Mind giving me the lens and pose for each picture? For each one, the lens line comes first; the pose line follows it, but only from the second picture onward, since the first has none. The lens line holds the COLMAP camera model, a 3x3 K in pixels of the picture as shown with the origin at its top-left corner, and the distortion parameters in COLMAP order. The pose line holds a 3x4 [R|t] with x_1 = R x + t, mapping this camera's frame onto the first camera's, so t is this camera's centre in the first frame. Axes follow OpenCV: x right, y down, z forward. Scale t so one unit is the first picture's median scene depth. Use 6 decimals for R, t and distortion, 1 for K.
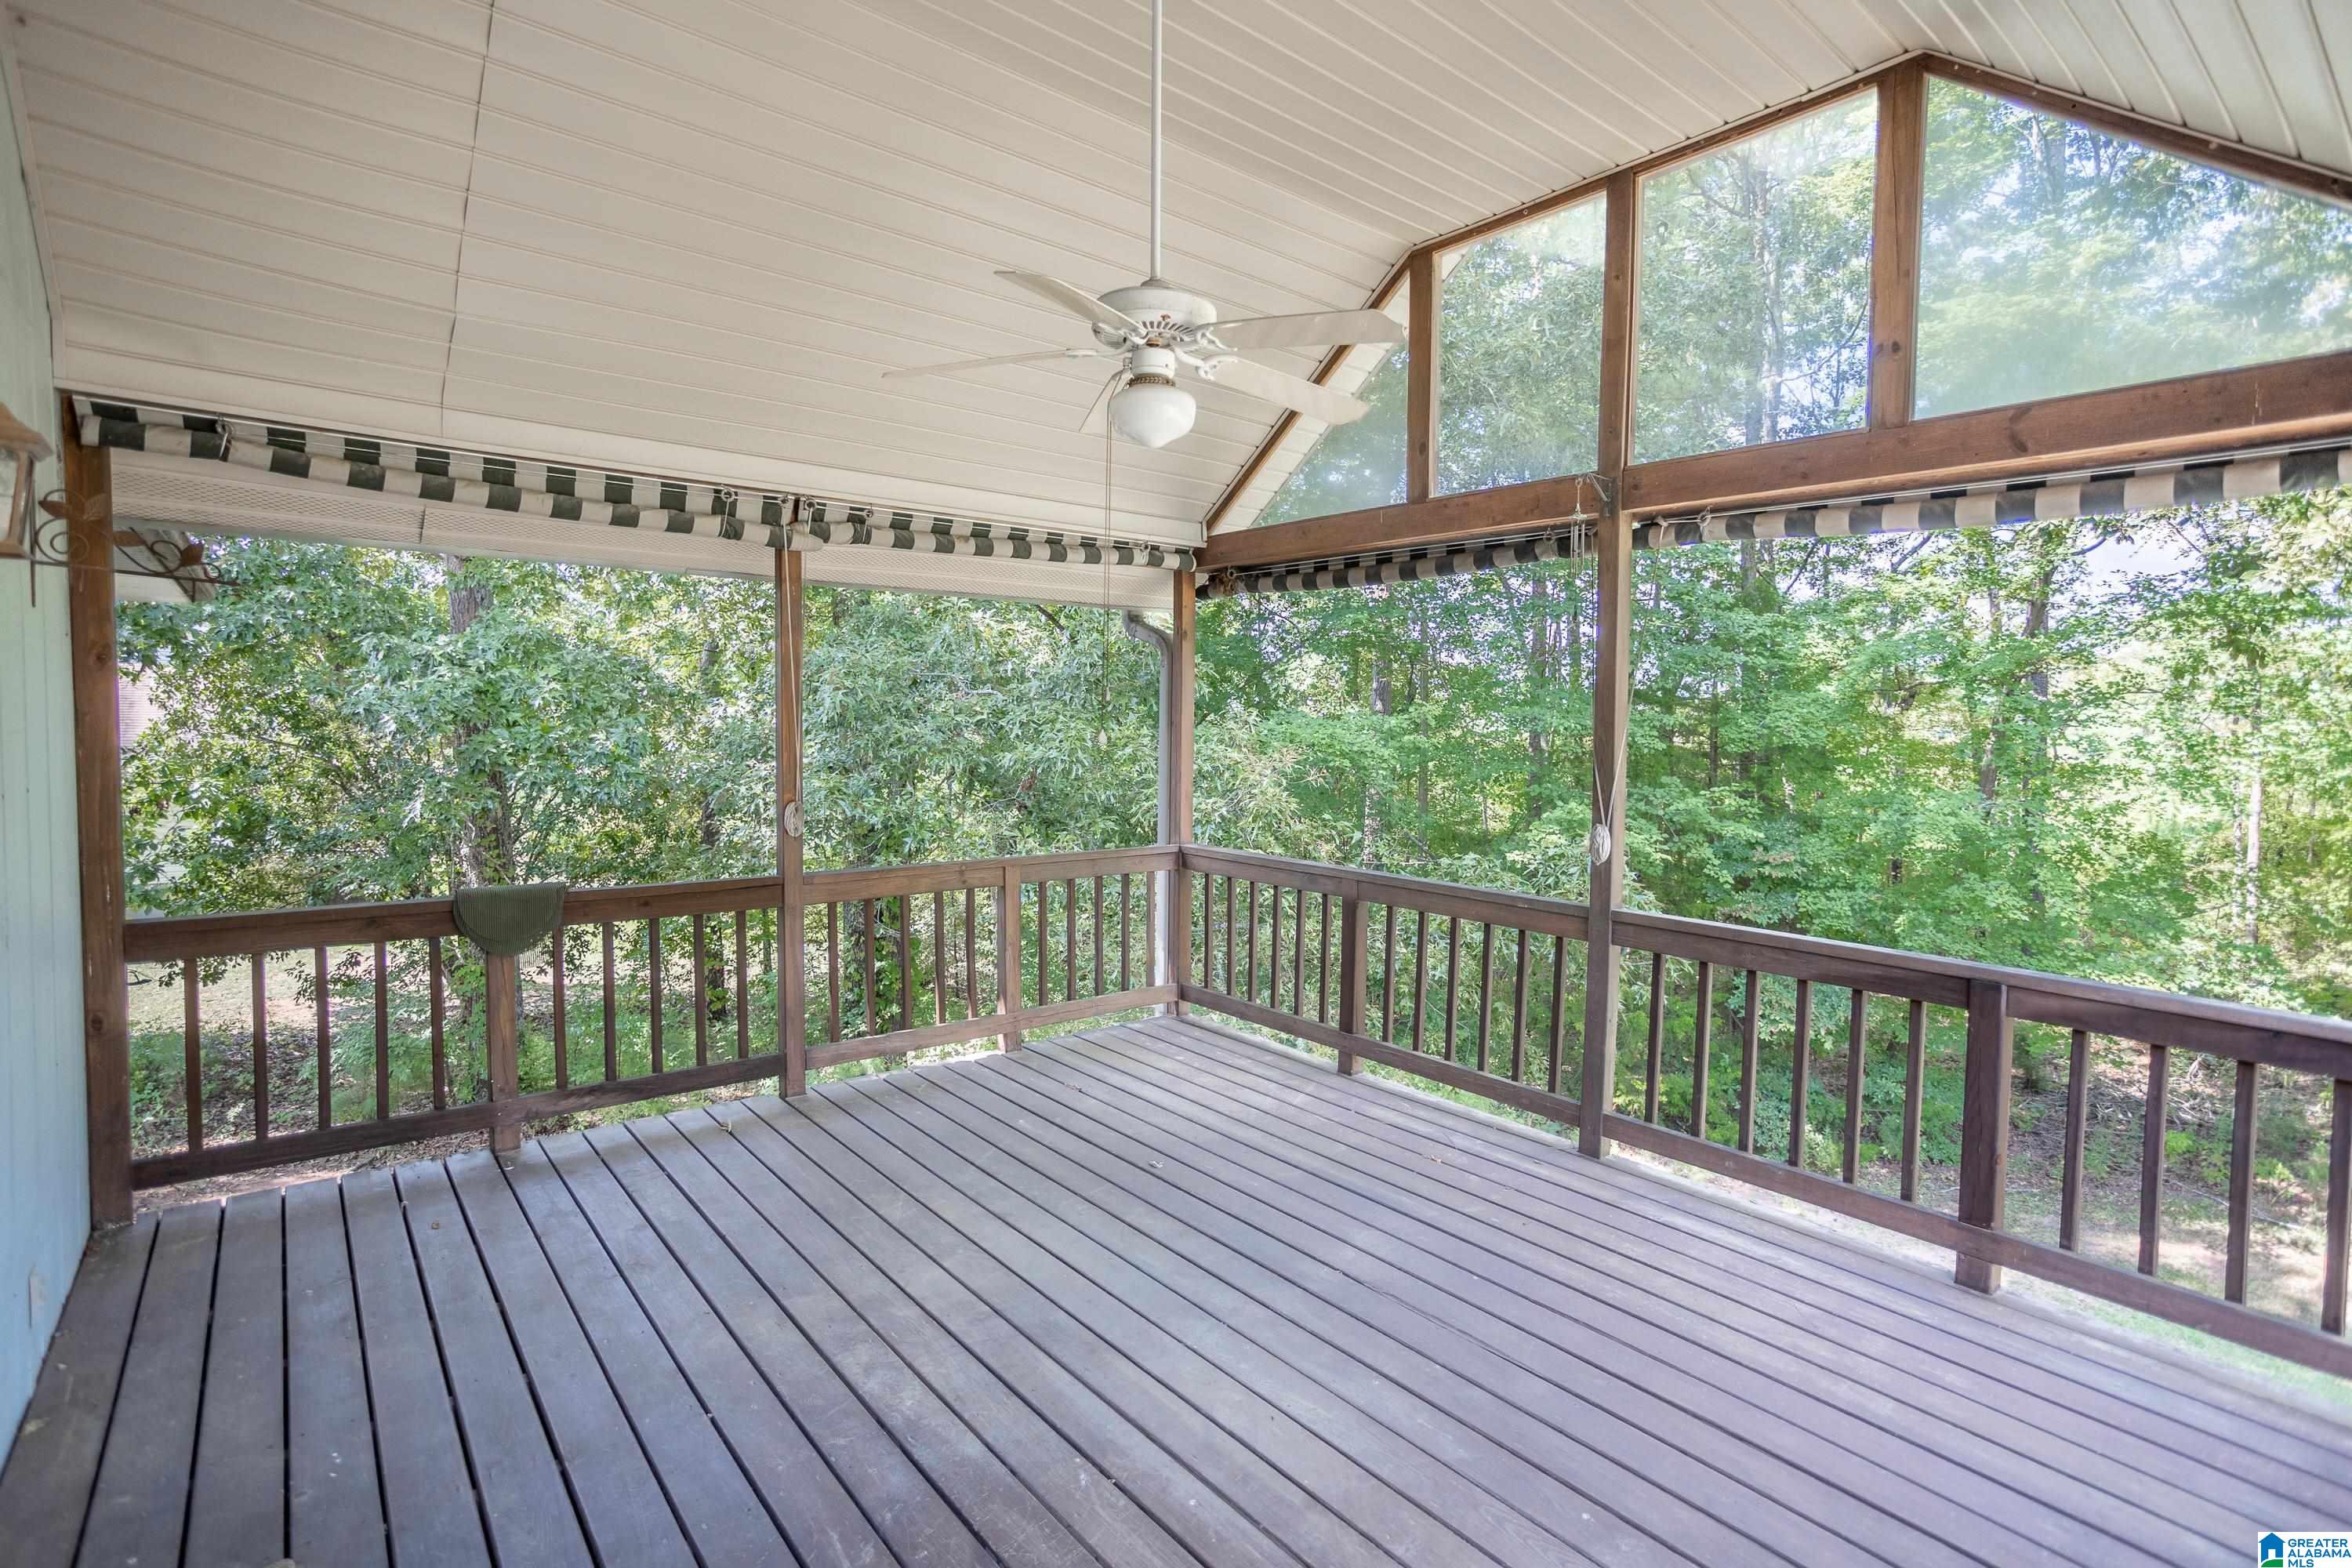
lens RADIAL K [[1121.7, 0, 1164.0], [0, 1121.7, 776.8], [0, 0, 1]] dist [-0.048665, 0.030641]
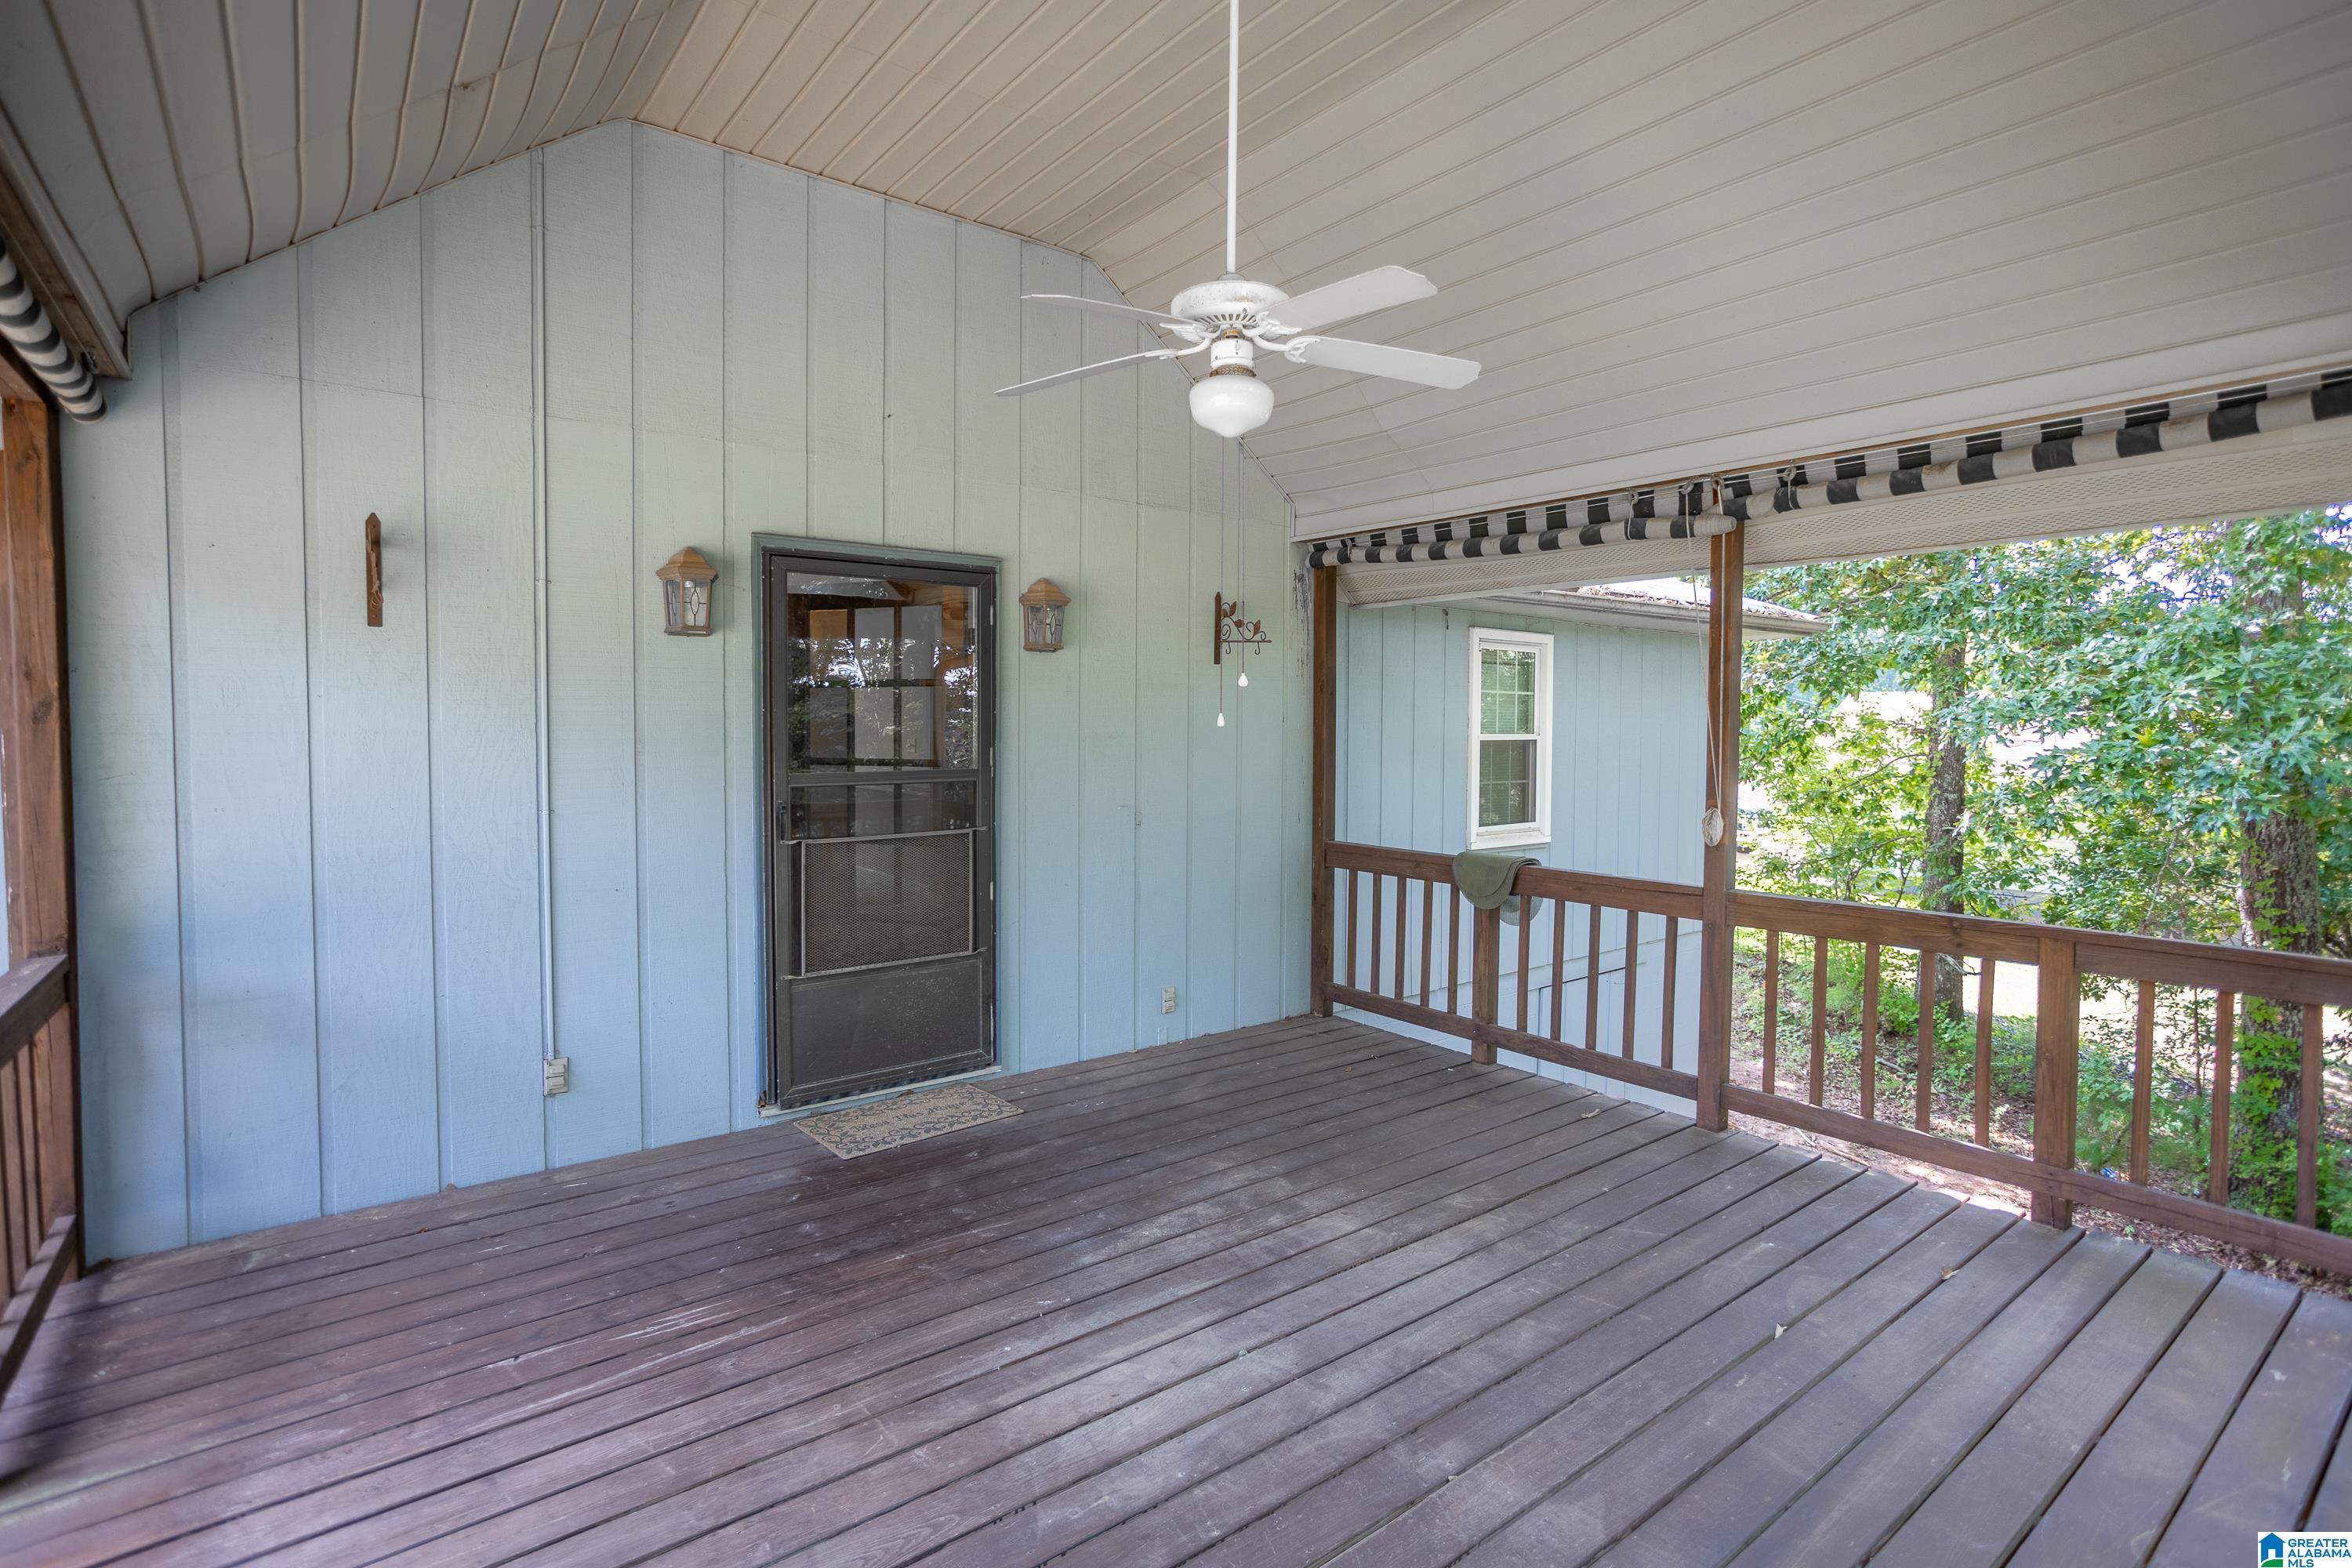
lens RADIAL K [[1121.7, 0, 1164.0], [0, 1121.7, 776.8], [0, 0, 1]] dist [-0.048665, 0.030641]
pose [[-0.025493, 0.026692, -0.999319, 0.729148], [-0.051470, 0.998283, 0.027978, -0.009676], [0.998349, 0.052148, -0.024075, 0.692872]]
